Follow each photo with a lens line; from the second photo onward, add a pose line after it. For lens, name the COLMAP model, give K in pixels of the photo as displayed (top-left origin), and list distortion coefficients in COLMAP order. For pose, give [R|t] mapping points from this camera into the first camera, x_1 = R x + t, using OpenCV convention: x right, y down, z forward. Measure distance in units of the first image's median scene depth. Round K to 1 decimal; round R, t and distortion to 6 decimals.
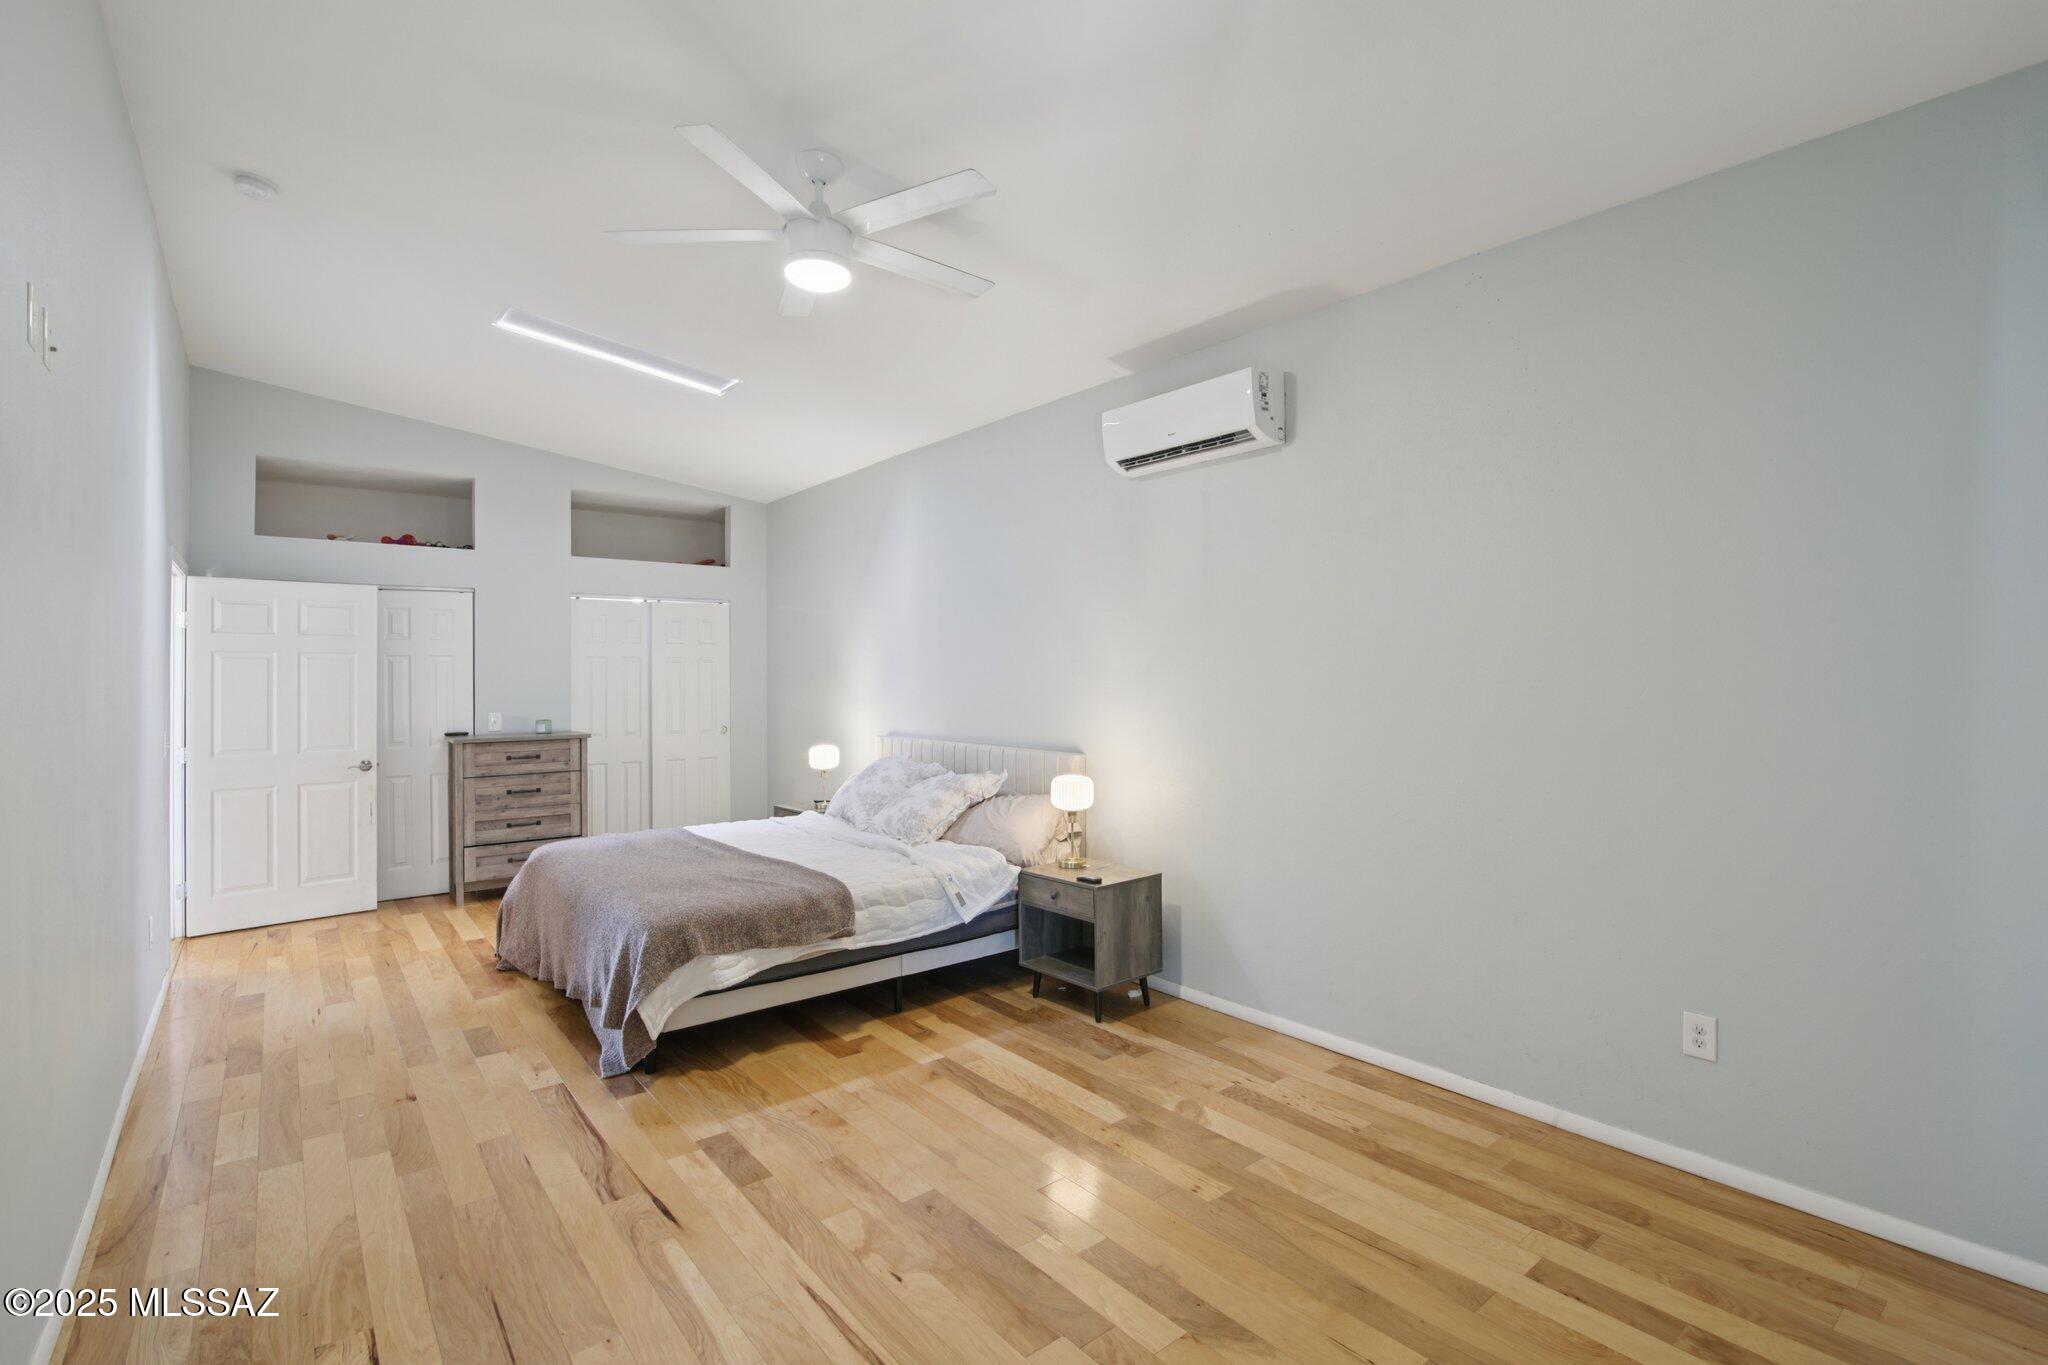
lens RADIAL K [[935.2, 0, 1014.9], [0, 935.2, 669.5], [0, 0, 1]] dist [-0.021955, 0.001199]
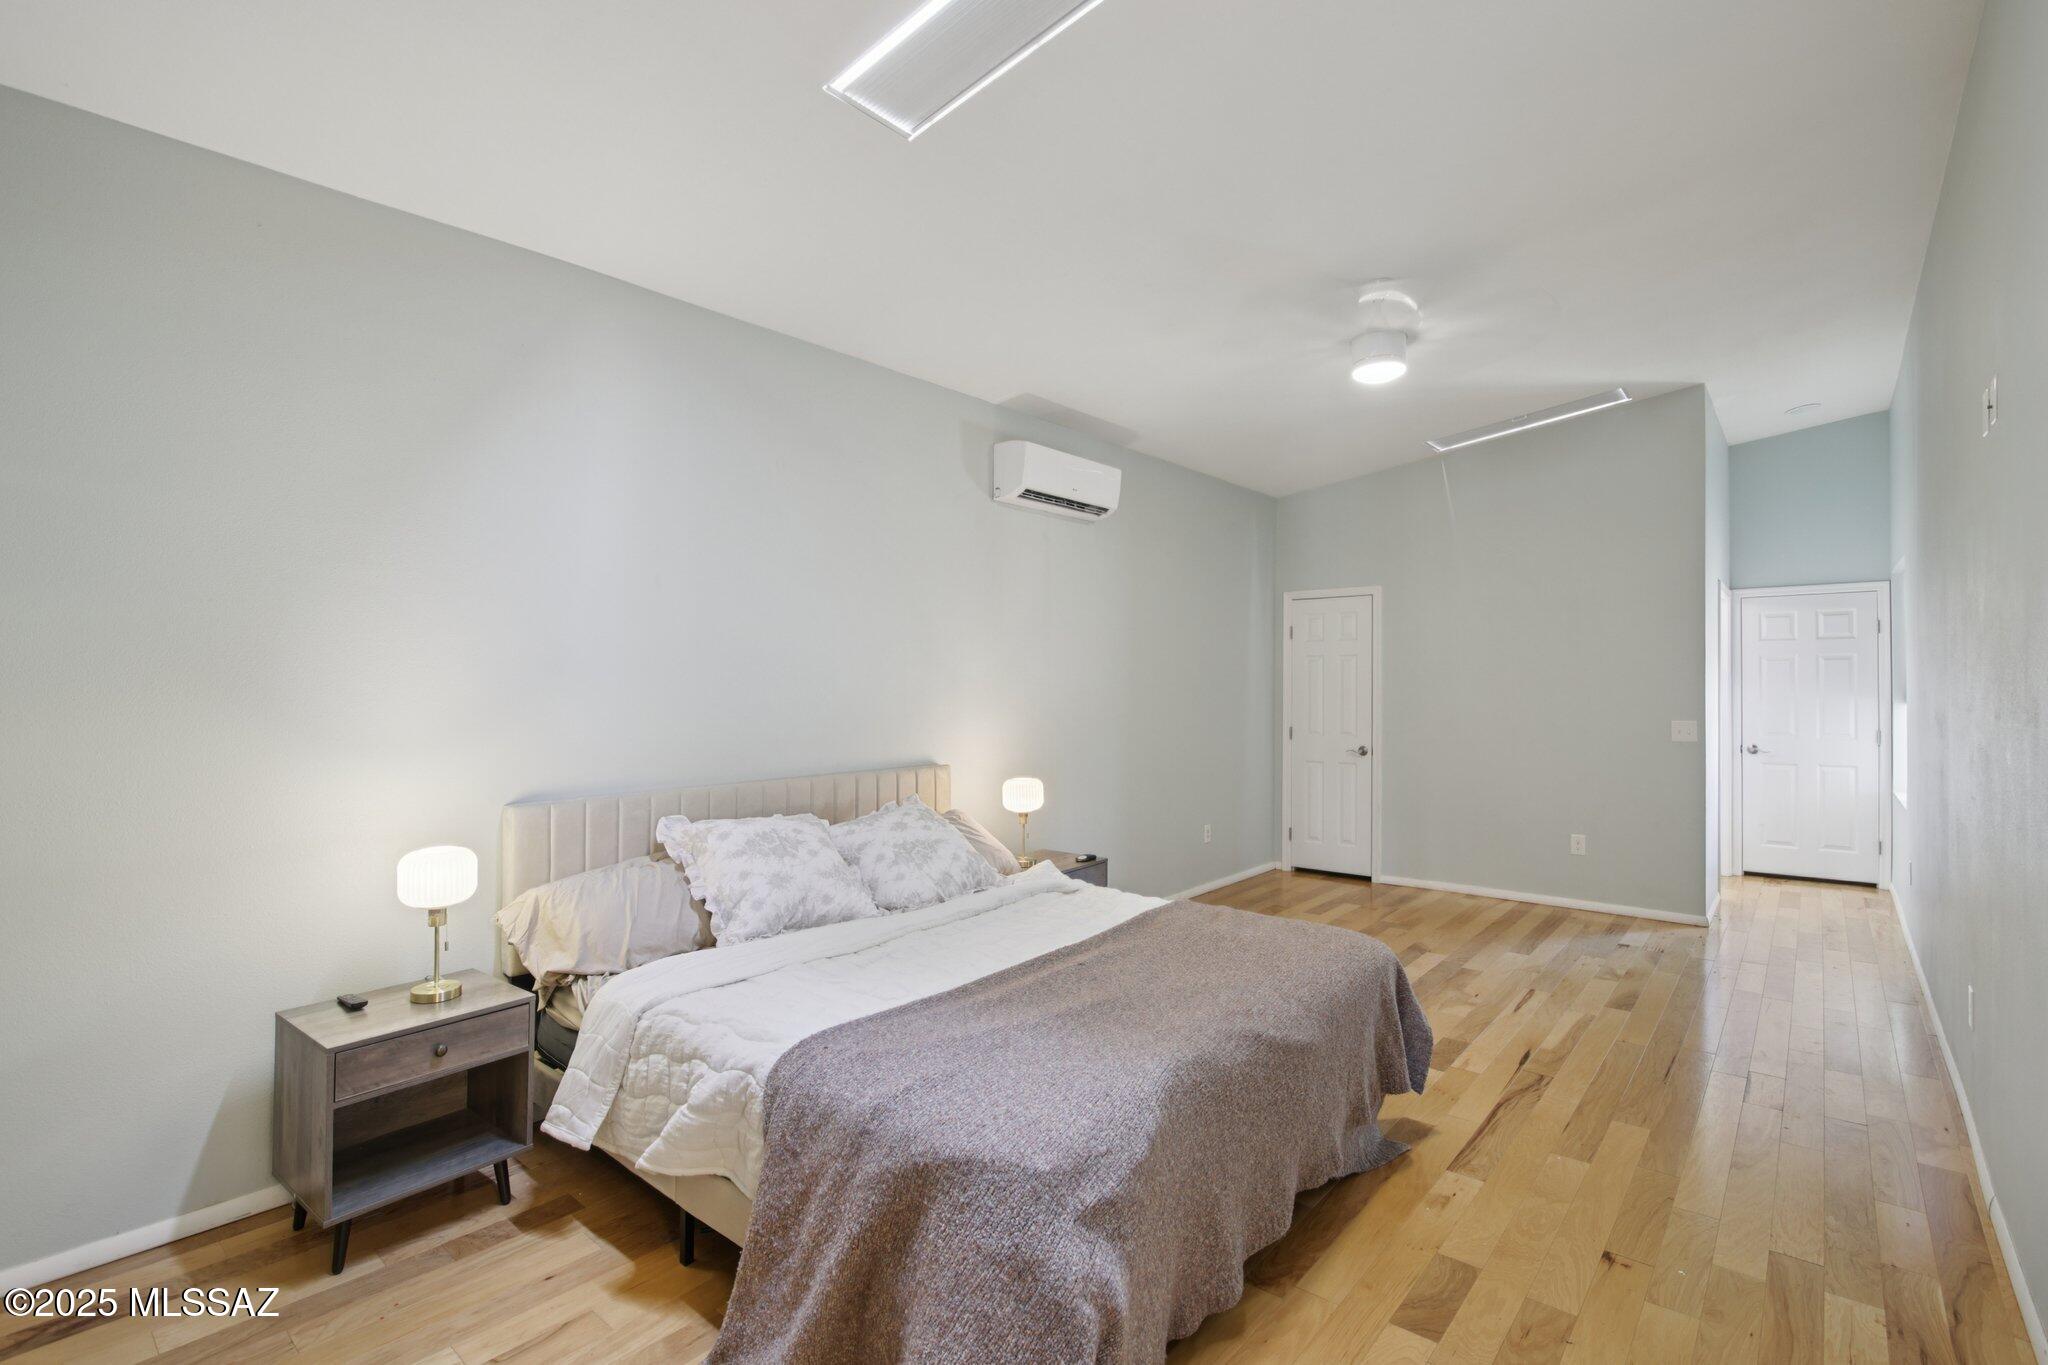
lens RADIAL K [[935.2, 0, 1013.5], [0, 935.2, 688.6], [0, 0, 1]] dist [-0.021955, 0.001199]
pose [[-0.178159, -0.001263, 0.984001, -1.235210], [-0.004550, 0.999990, 0.000460, 0.016800], [-0.983991, -0.004395, -0.178163, 1.532857]]
